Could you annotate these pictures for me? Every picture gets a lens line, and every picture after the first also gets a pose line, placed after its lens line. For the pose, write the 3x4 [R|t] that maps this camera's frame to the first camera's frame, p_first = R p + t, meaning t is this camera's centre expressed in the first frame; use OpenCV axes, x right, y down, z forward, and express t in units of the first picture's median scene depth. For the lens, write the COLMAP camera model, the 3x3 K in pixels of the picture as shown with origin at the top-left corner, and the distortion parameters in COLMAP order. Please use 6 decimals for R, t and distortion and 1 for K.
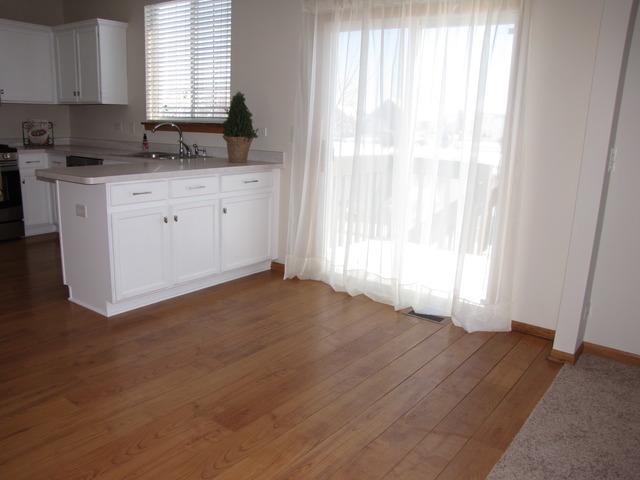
lens RADIAL K [[548.3, 0, 314.9], [0, 548.3, 250.8], [0, 0, 1]] dist [-0.198892, 0.187423]
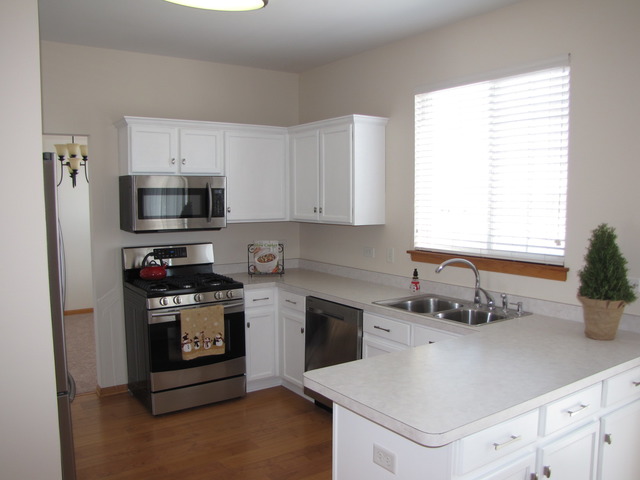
lens RADIAL K [[548.3, 0, 314.9], [0, 548.3, 250.8], [0, 0, 1]] dist [-0.198892, 0.187423]
pose [[0.947474, -0.004333, -0.319804, -0.210021], [-0.042842, 0.989178, -0.140329, -0.132977], [0.316951, 0.146659, 0.937034, 0.268861]]
